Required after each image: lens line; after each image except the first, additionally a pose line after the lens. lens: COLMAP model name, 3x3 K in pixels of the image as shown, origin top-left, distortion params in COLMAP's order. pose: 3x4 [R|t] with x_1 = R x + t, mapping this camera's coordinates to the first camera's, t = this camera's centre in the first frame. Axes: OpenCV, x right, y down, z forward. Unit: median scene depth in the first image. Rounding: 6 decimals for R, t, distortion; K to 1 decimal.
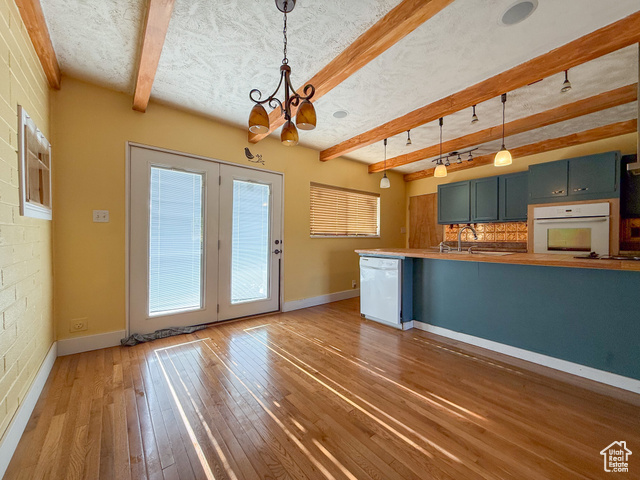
lens RADIAL K [[257.6, 0, 317.7], [0, 257.6, 239.4], [0, 0, 1]] dist [0.002591, 0.000182]
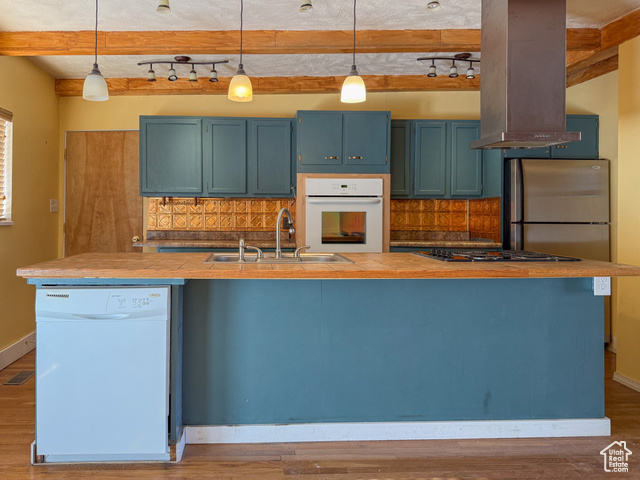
lens RADIAL K [[478.5, 0, 292.8], [0, 478.5, 216.7], [0, 0, 1]] dist [0.097617, -0.167830]
pose [[0.597515, 0.000458, 0.801857, -0.135601], [0.003282, 0.999990, -0.003017, -0.023519], [-0.801851, 0.004435, 0.597508, 0.319410]]
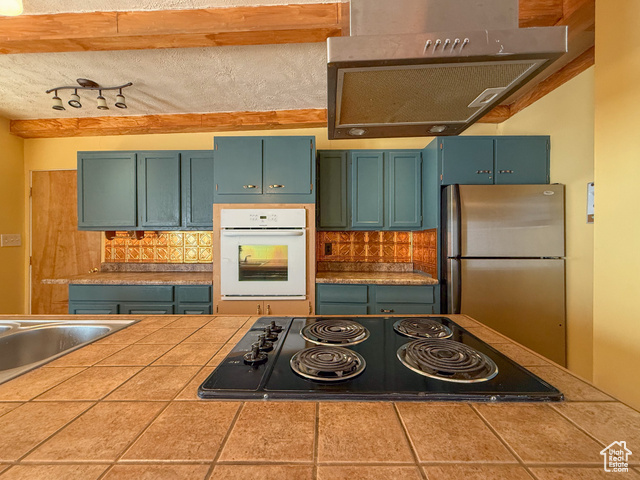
lens RADIAL K [[294.7, 0, 320.0], [0, 294.7, 240.0], [0, 0, 1]] dist [-0.000318, -0.000208]
pose [[0.642687, 0.002721, 0.766124, 0.476020], [0.008609, 0.999905, -0.010773, -0.043743], [-0.766080, 0.013519, 0.642603, 0.402762]]
